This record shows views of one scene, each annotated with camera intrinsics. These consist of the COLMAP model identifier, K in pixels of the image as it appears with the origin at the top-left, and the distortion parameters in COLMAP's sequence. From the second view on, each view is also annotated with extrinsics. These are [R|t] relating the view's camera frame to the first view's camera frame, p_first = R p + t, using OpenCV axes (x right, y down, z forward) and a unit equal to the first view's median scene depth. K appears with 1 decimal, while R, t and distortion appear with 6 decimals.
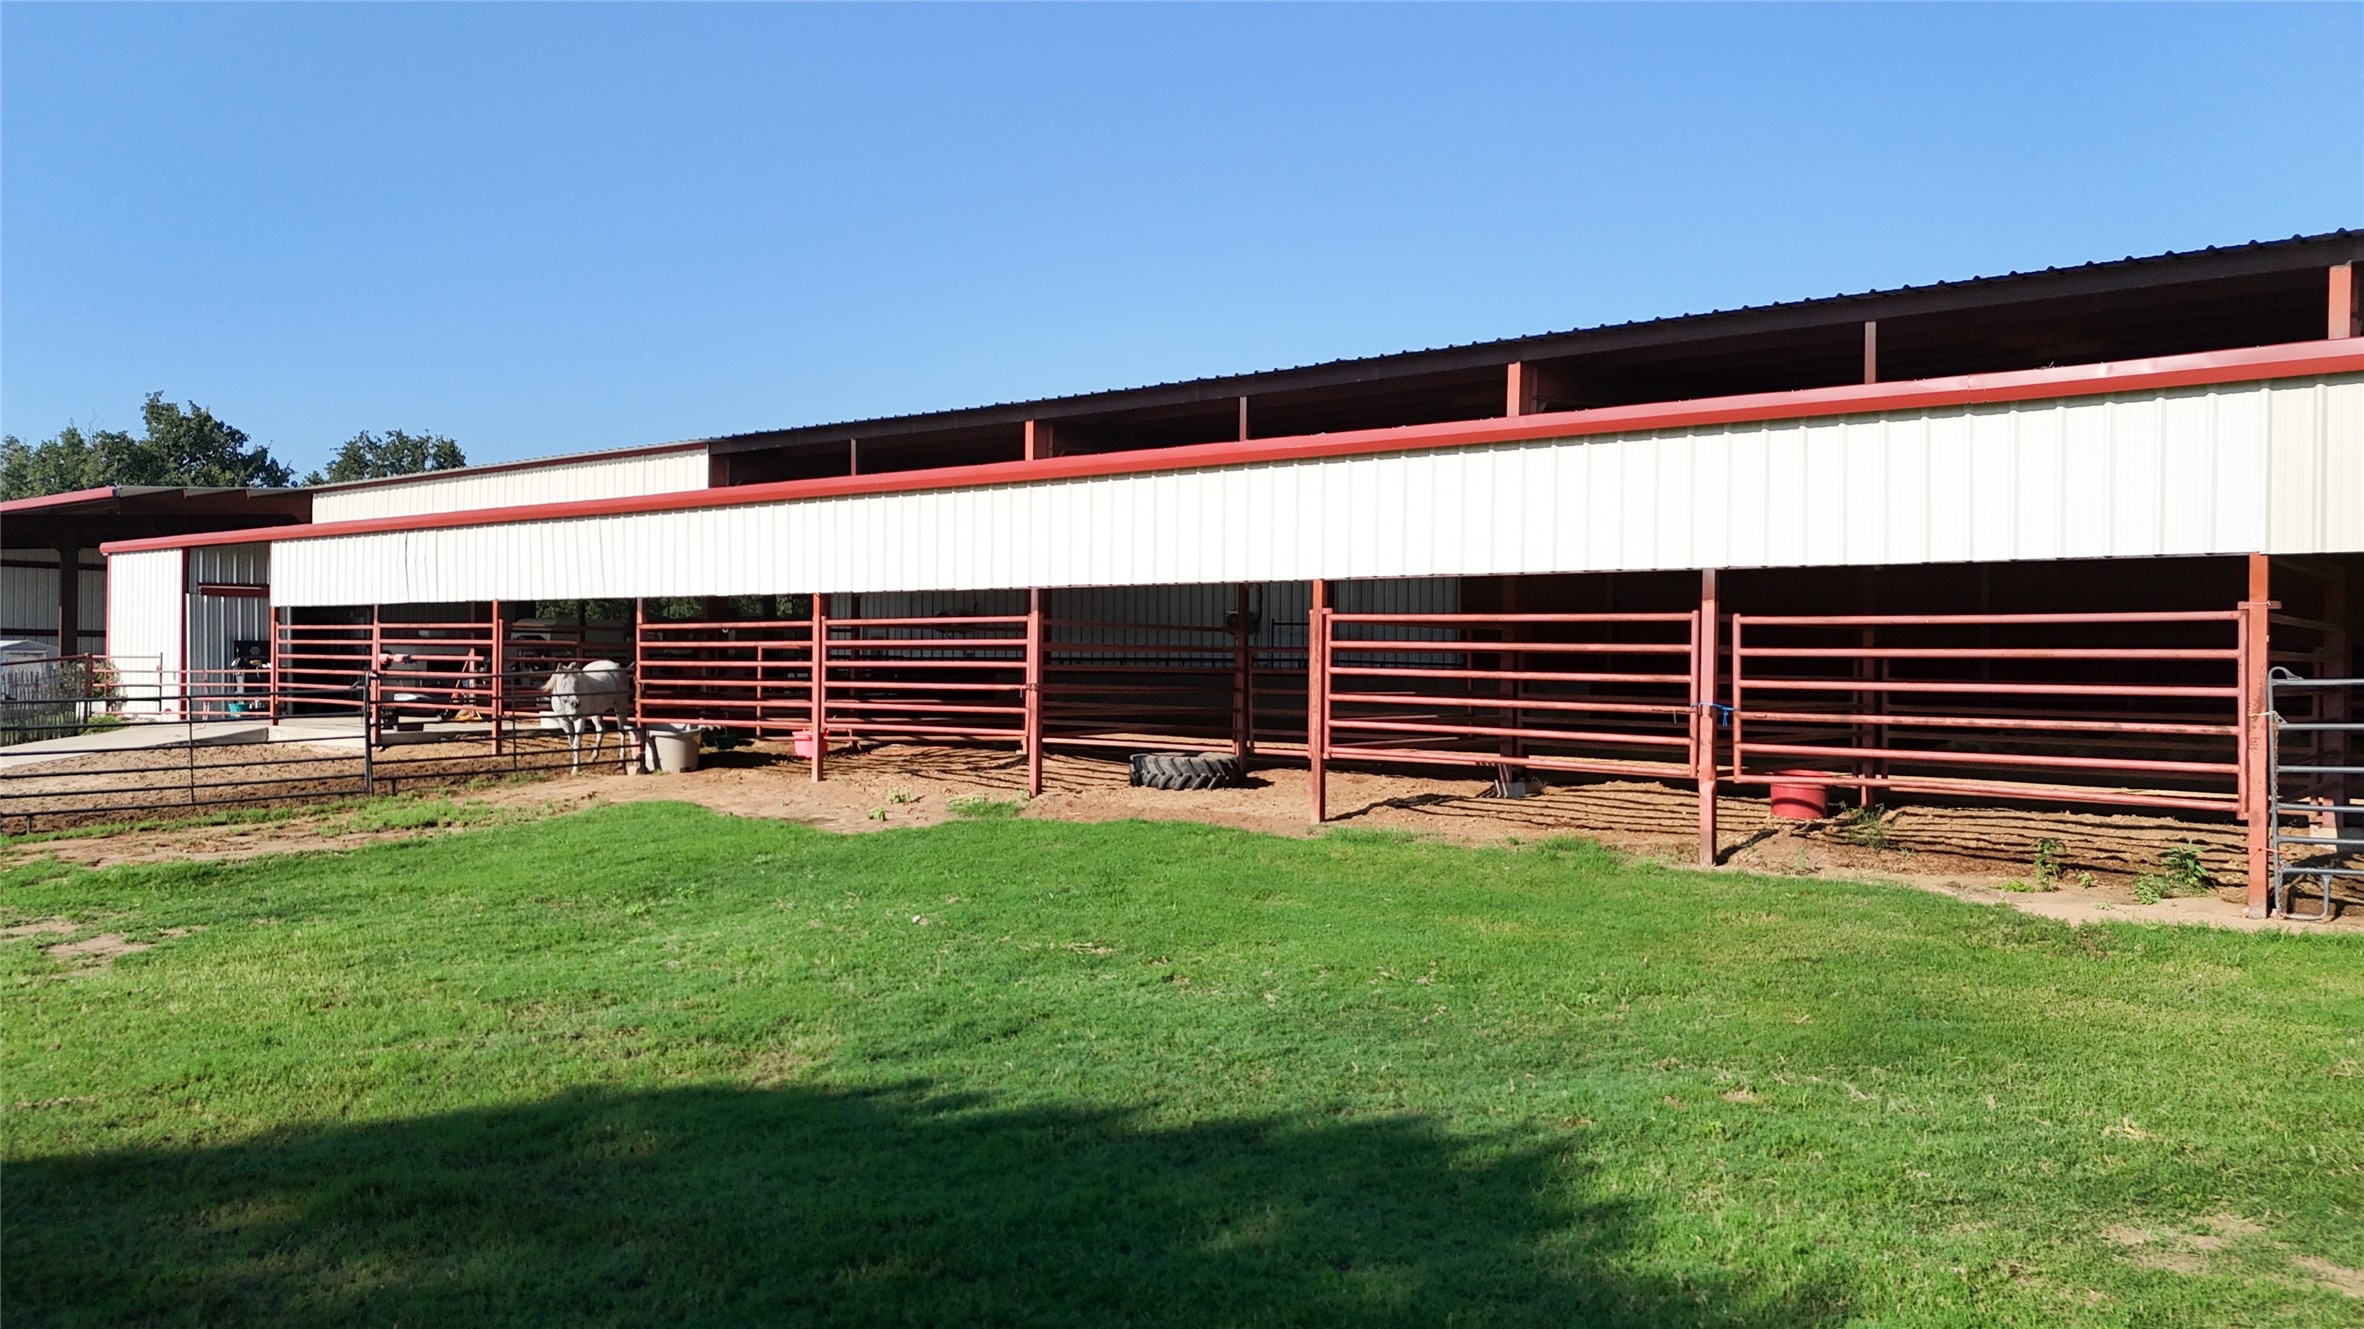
lens RADIAL K [[1697.8, 0, 1182.0], [0, 1697.8, 664.5], [0, 0, 1]] dist [0.098350, -0.132233]
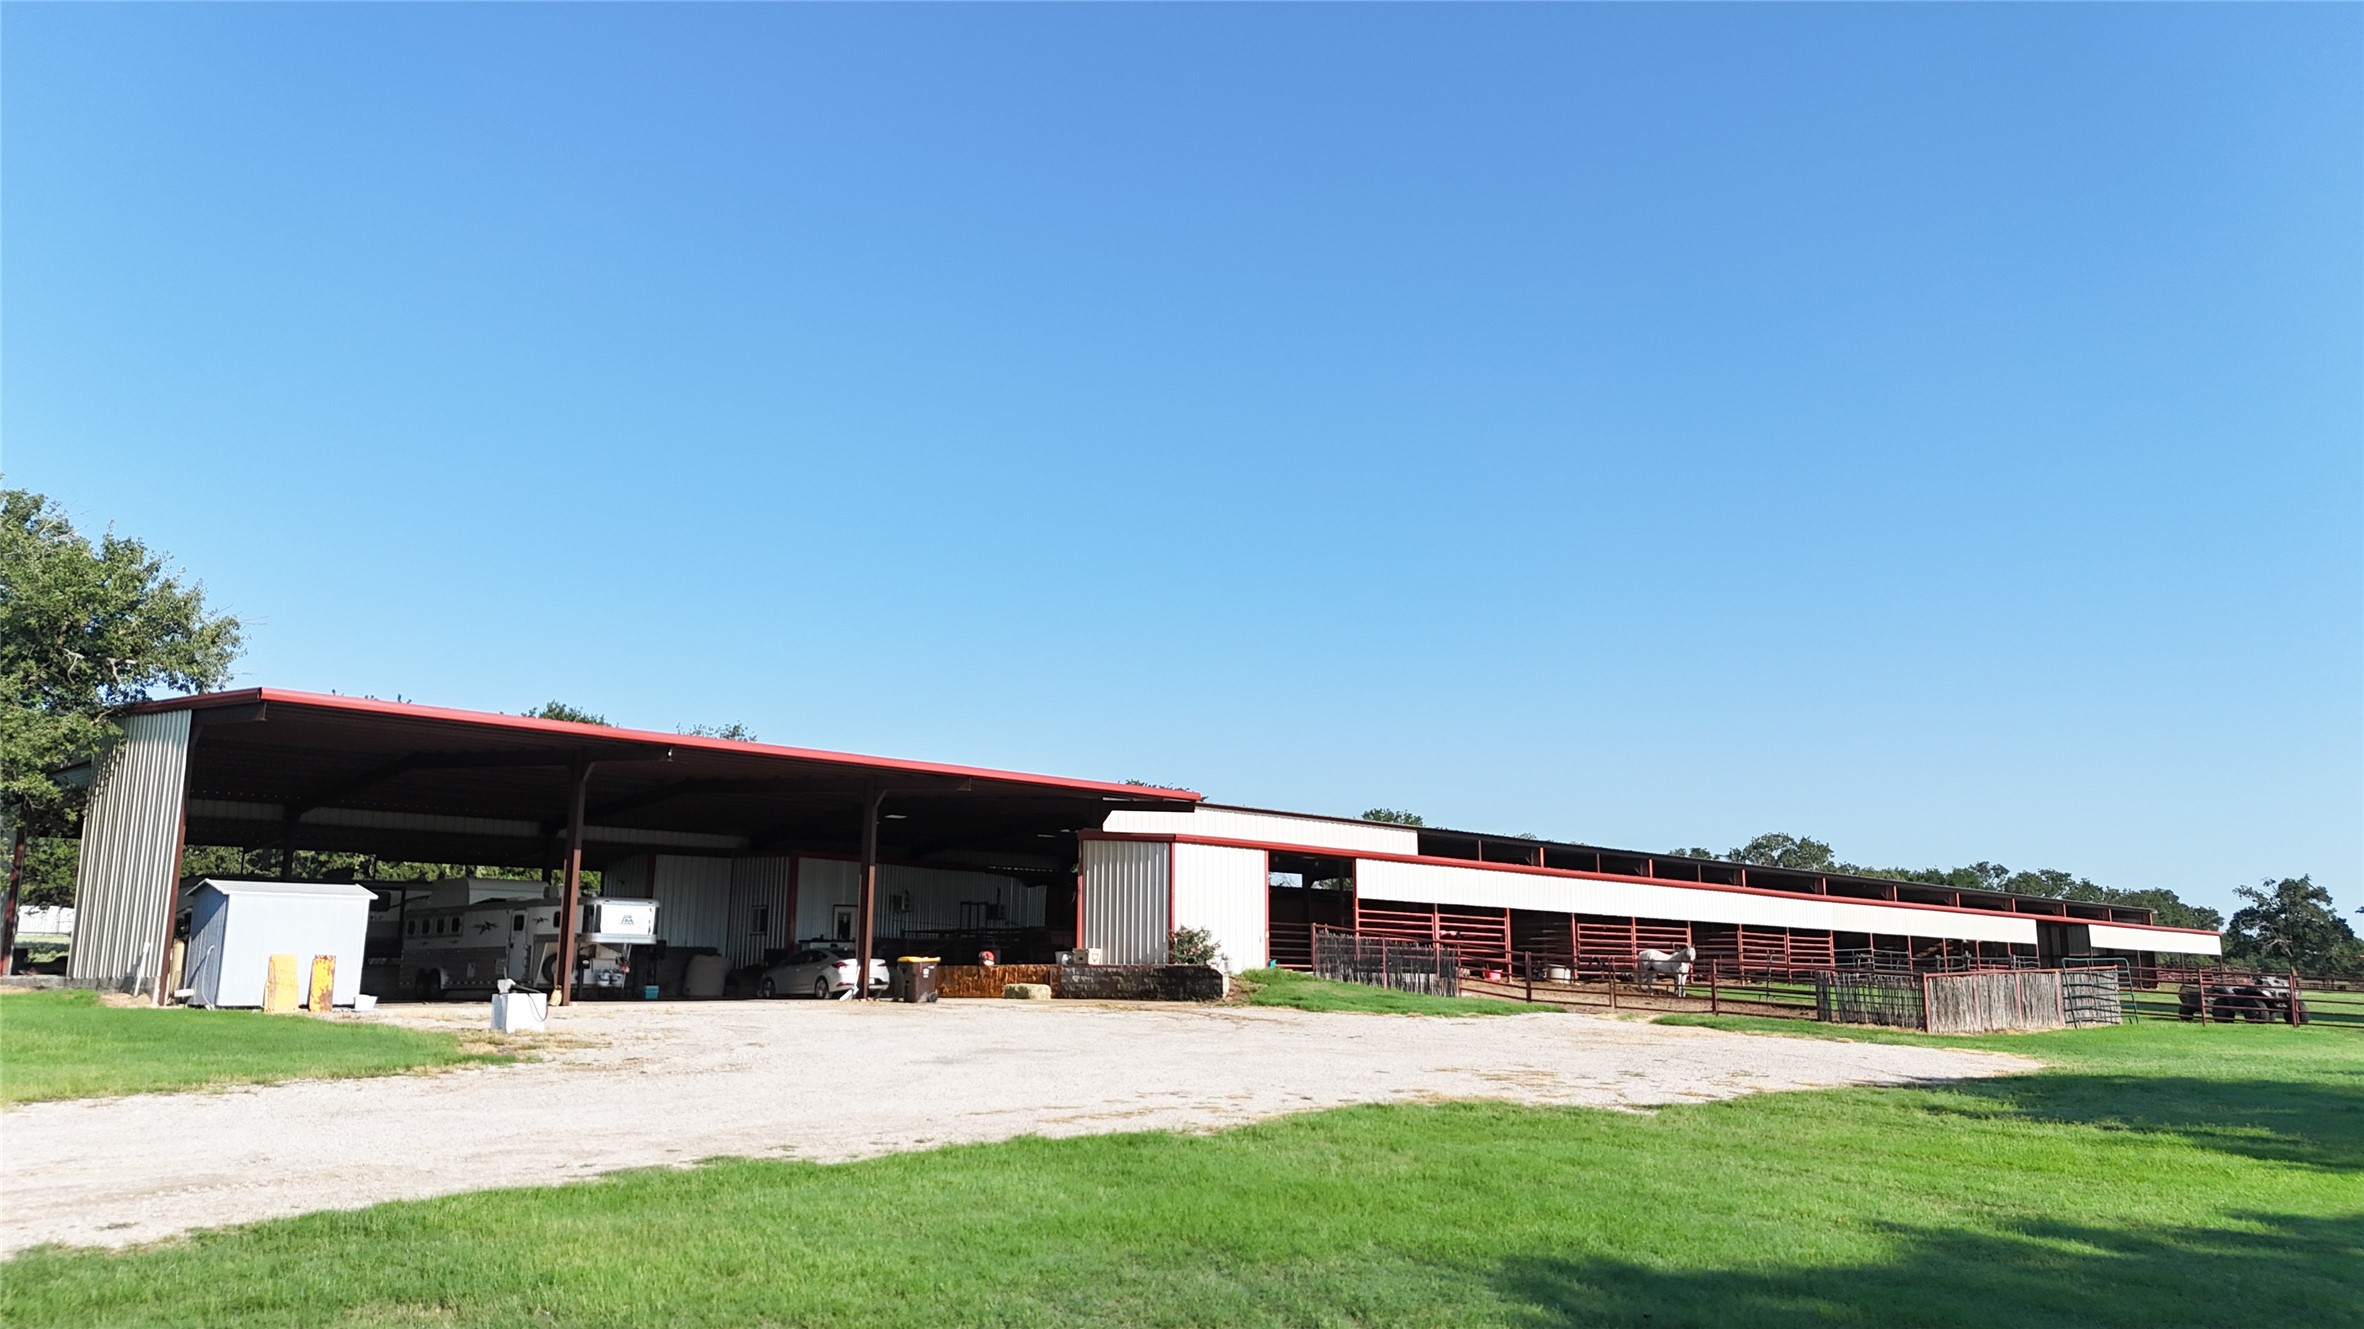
lens RADIAL K [[1697.8, 0, 1182.0], [0, 1697.8, 664.5], [0, 0, 1]] dist [0.098350, -0.132233]
pose [[0.098741, 0.158762, 0.982367, -2.774502], [-0.019403, 0.987311, -0.157611, 0.006957], [-0.994924, -0.003498, 0.100568, 1.283427]]
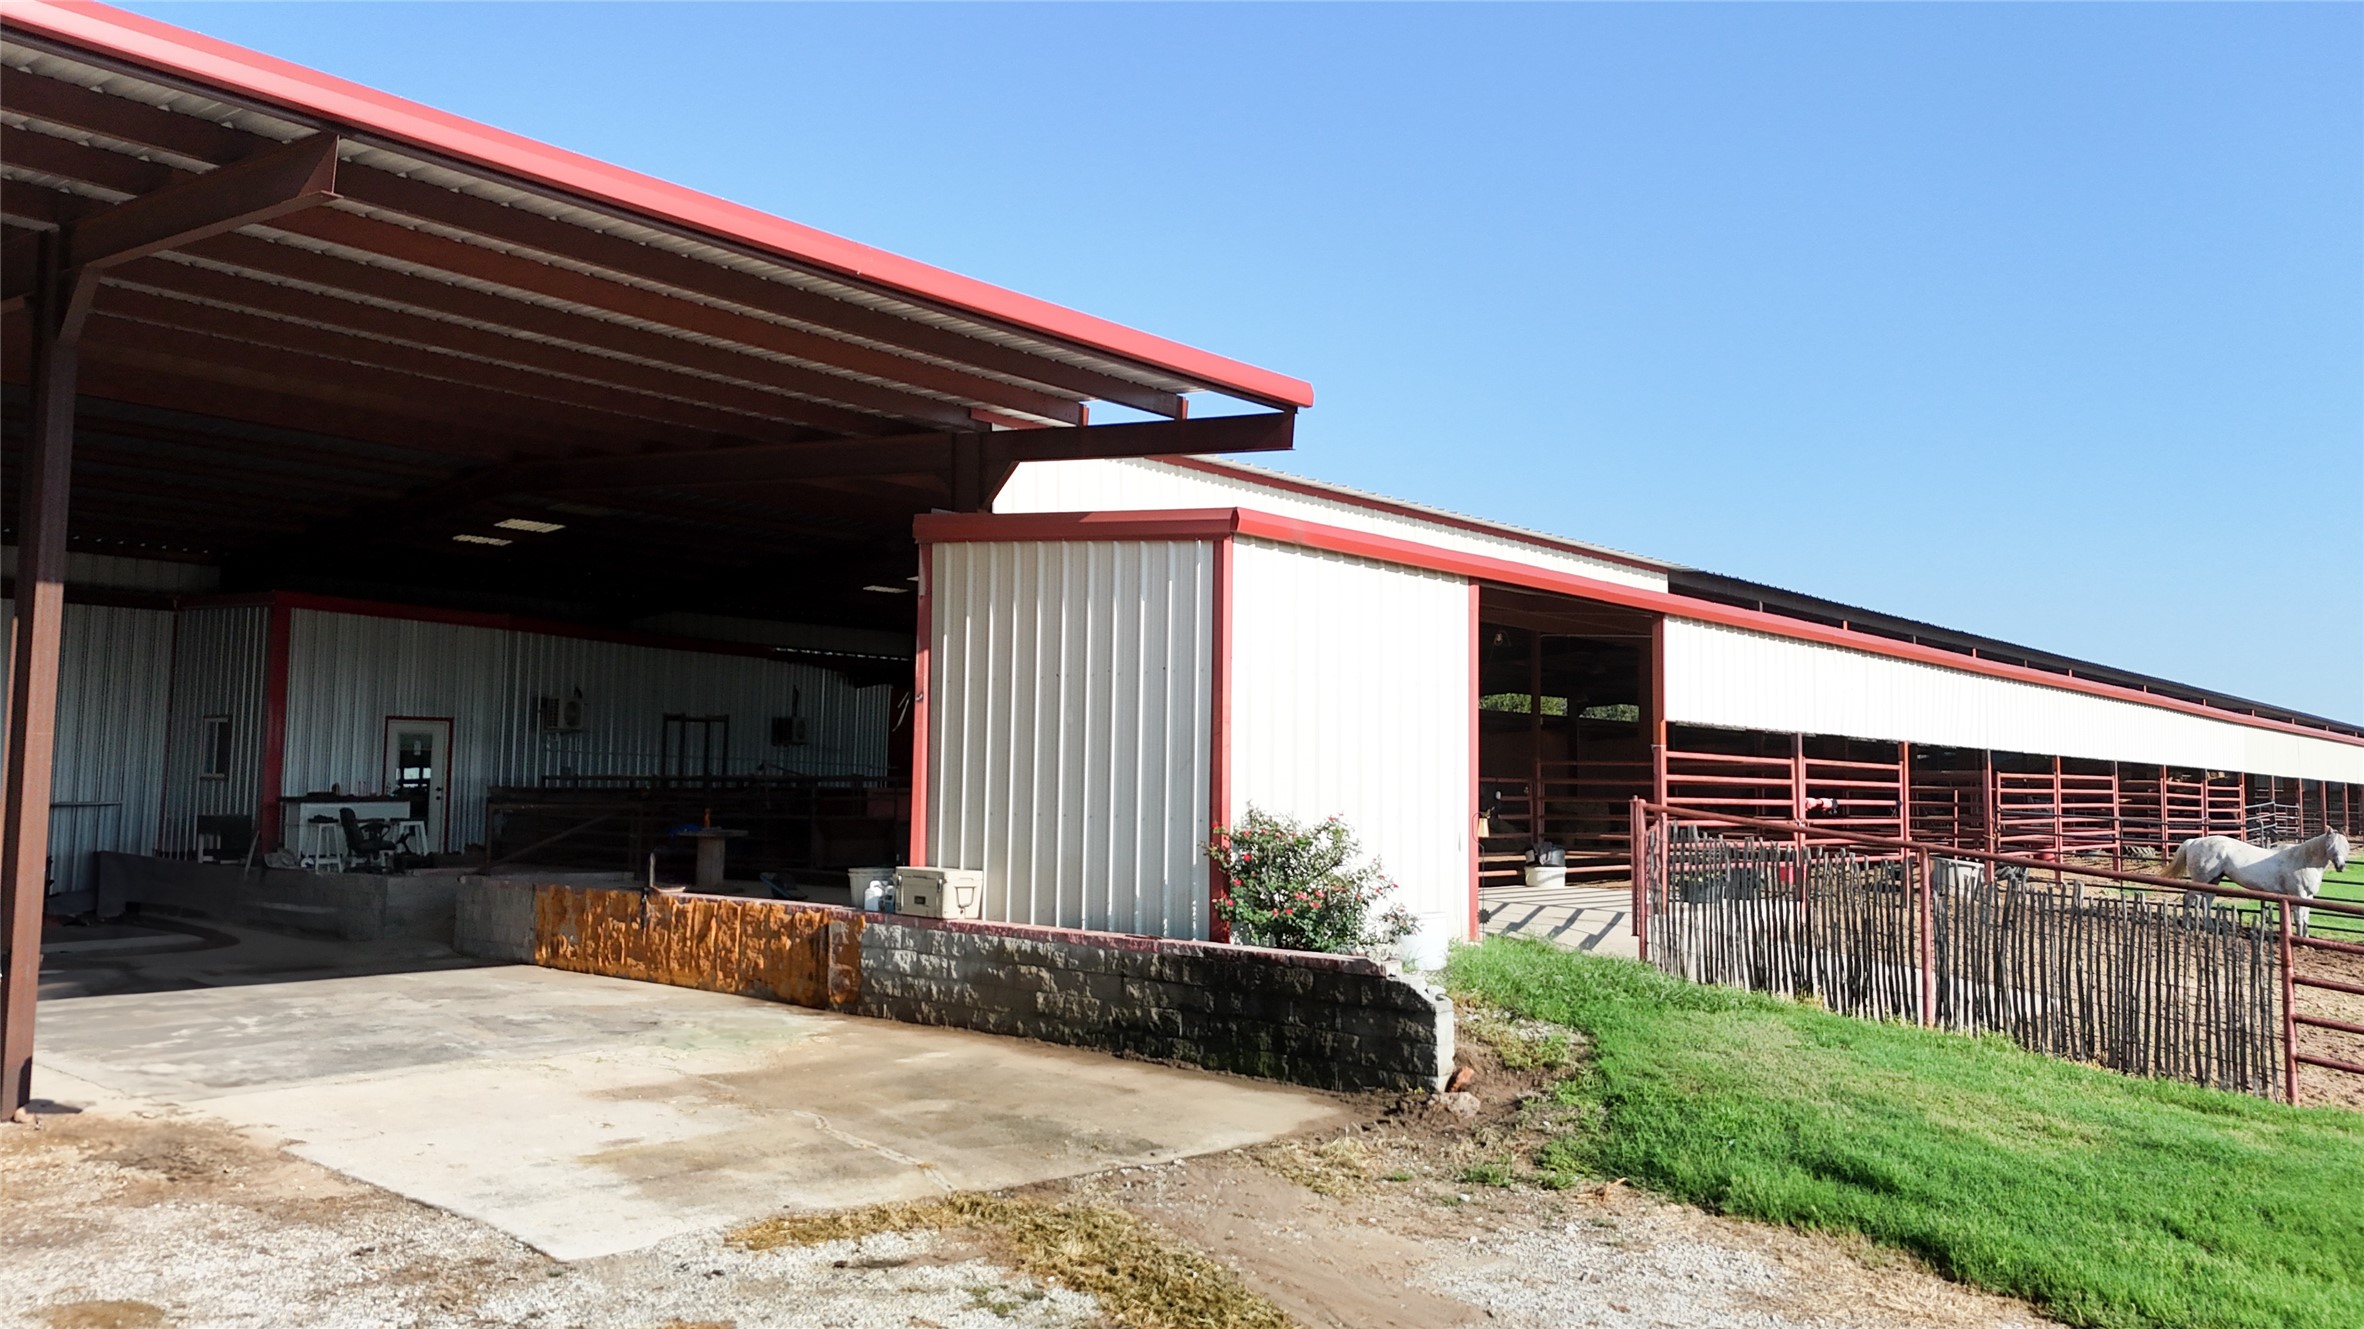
lens RADIAL K [[1697.8, 0, 1182.0], [0, 1697.8, 664.5], [0, 0, 1]] dist [0.098350, -0.132233]
pose [[0.027256, 0.047084, 0.998519, -1.463323], [-0.029501, 0.998493, -0.046278, -0.026016], [-0.999193, -0.028196, 0.028604, 1.478754]]
